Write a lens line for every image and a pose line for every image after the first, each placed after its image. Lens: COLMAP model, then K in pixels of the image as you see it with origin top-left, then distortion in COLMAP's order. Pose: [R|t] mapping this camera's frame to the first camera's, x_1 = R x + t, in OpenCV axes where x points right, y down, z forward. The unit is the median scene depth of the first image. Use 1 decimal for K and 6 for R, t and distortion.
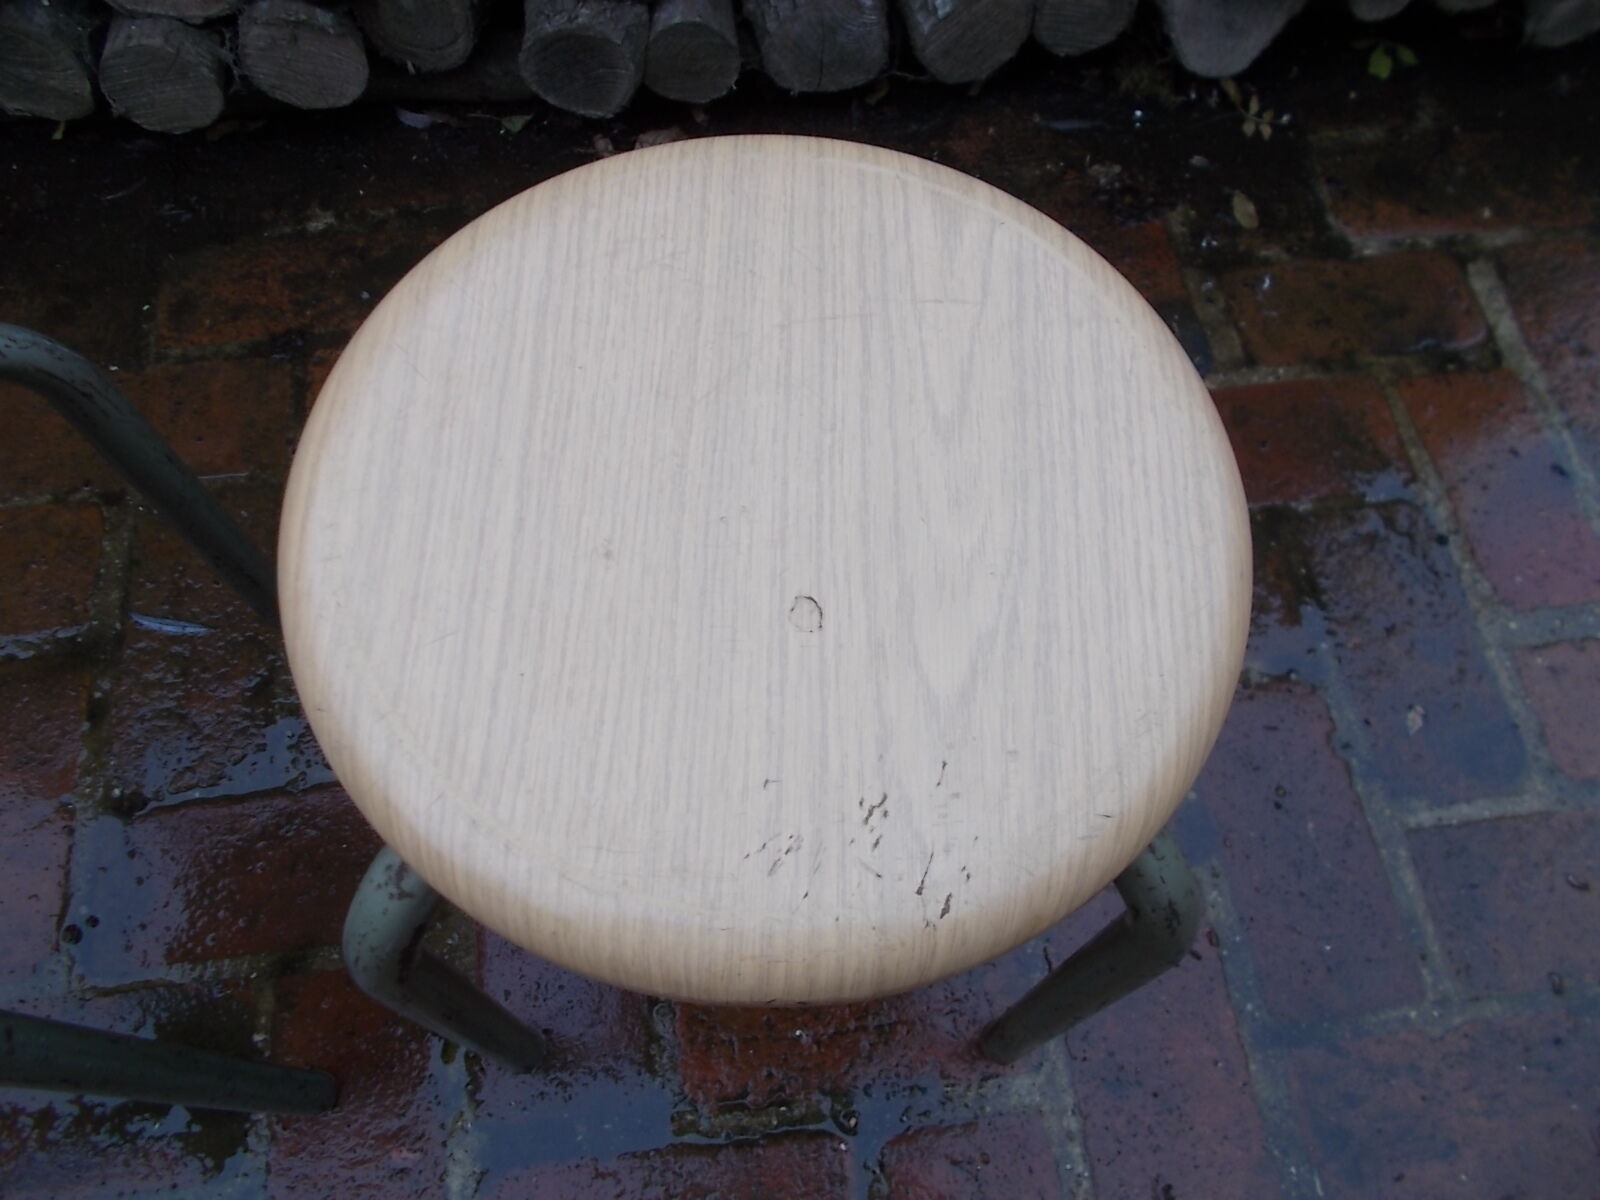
lens RADIAL K [[1210.1, 0, 795.2], [0, 1210.1, 588.7], [0, 0, 1]] dist [0.008766, -0.019229]
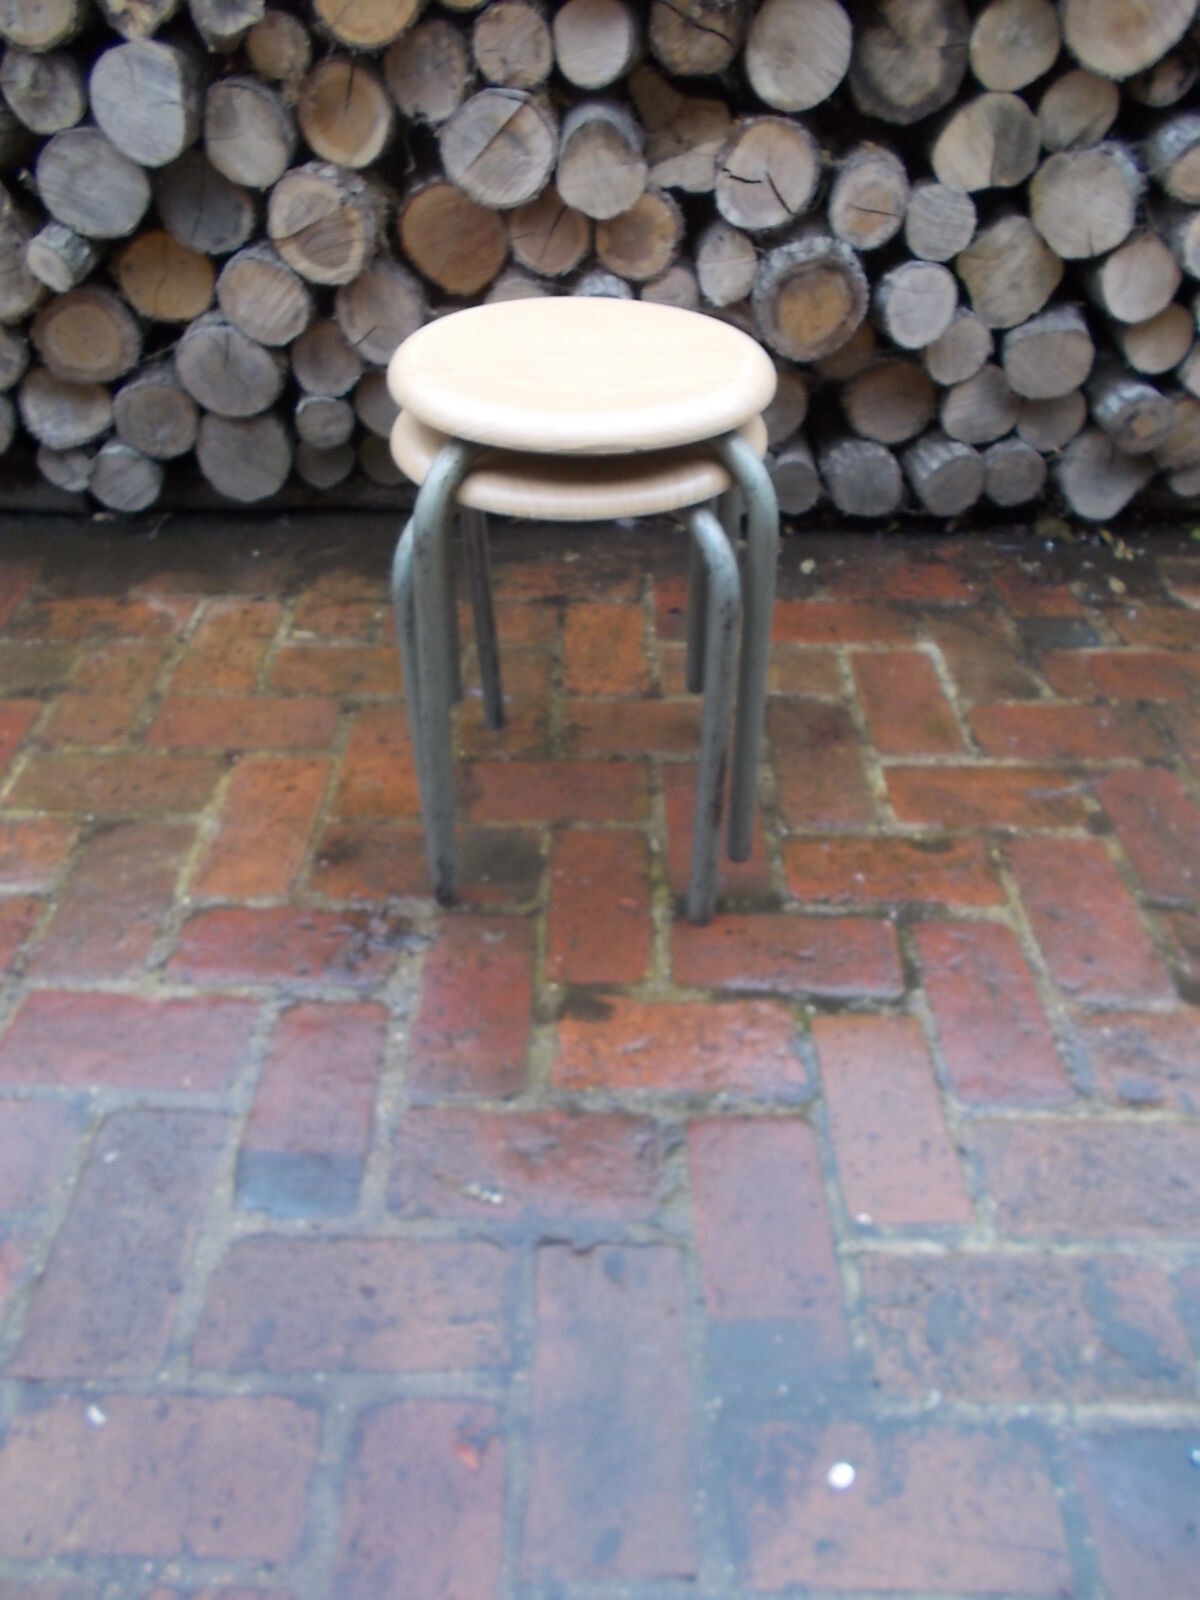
lens RADIAL K [[1210.1, 0, 615.2], [0, 1210.1, 792.8], [0, 0, 1]] dist [0.008766, -0.019229]
pose [[0.991731, 0.072696, -0.105762, -0.126216], [-0.111376, 0.896969, -0.427834, 0.792044], [0.063764, 0.436075, 0.897648, -0.448761]]
